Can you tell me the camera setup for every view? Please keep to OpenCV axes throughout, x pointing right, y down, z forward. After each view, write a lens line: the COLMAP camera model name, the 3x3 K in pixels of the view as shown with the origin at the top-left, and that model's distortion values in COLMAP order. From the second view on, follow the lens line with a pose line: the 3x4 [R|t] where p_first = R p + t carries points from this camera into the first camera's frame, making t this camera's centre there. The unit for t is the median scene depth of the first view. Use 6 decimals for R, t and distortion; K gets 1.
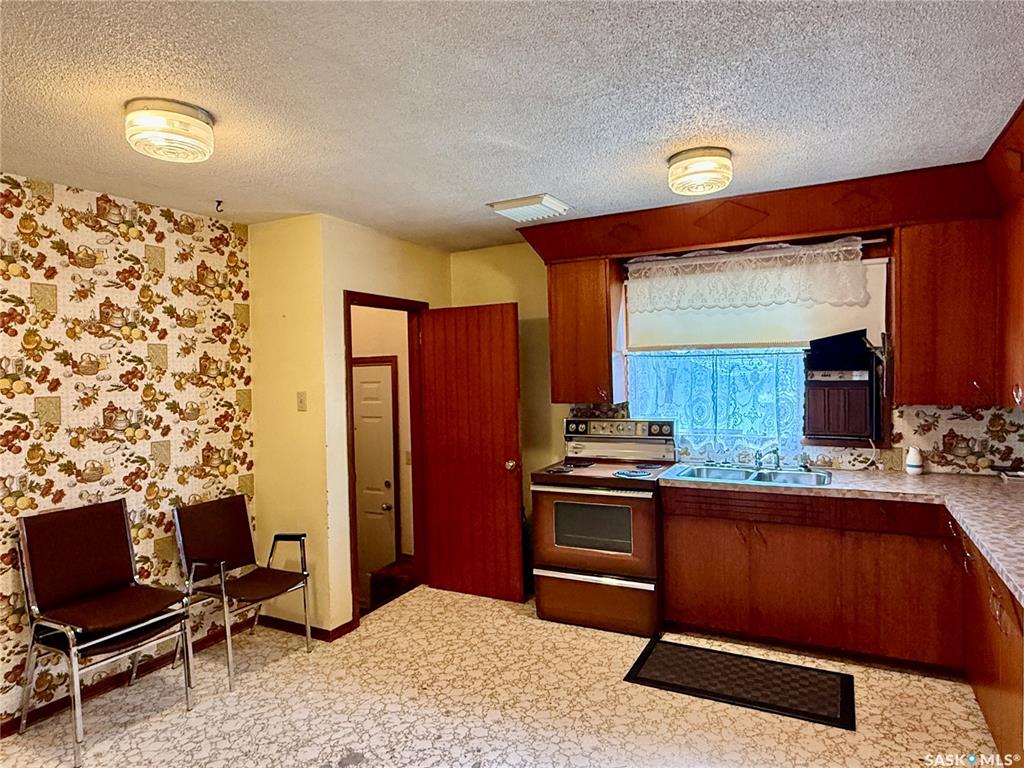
lens RADIAL K [[622.7, 0, 504.6], [0, 622.7, 388.1], [0, 0, 1]] dist [-0.005226, -0.001405]
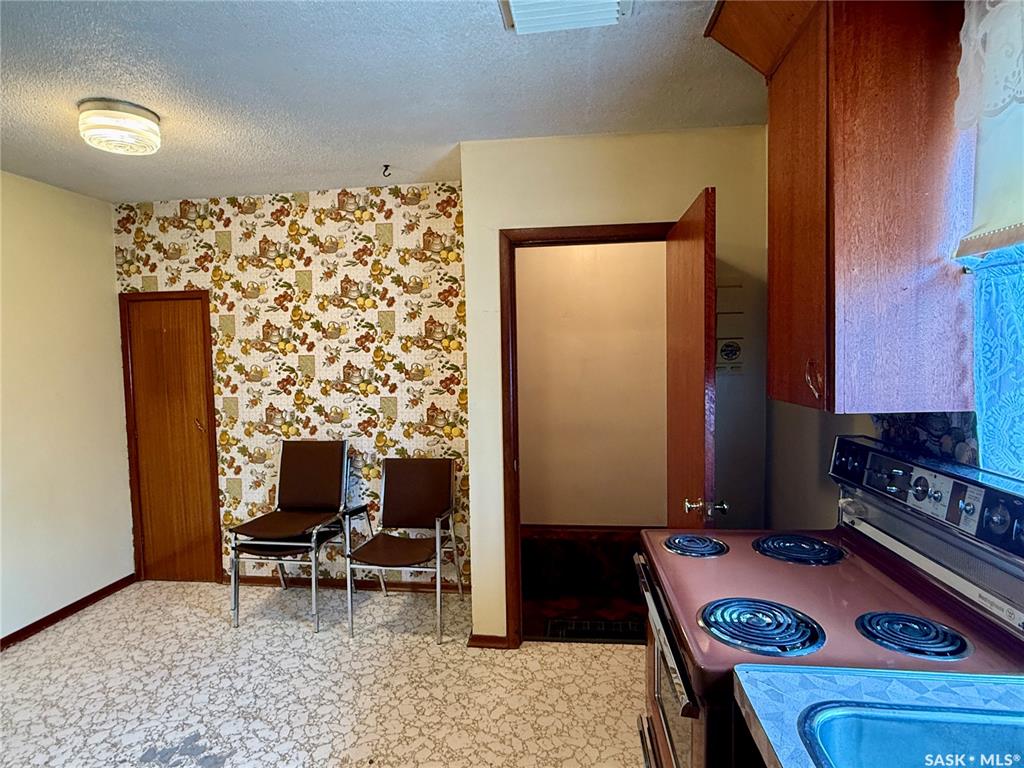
lens RADIAL K [[562.4, 0, 510.0], [0, 562.4, 379.6], [0, 0, 1]] dist [-0.000670, -0.001323]
pose [[0.354119, 0.073111, -0.932338, 0.477955], [-0.009293, 0.997165, 0.074664, -0.024806], [0.935154, -0.017776, 0.353795, 0.838151]]
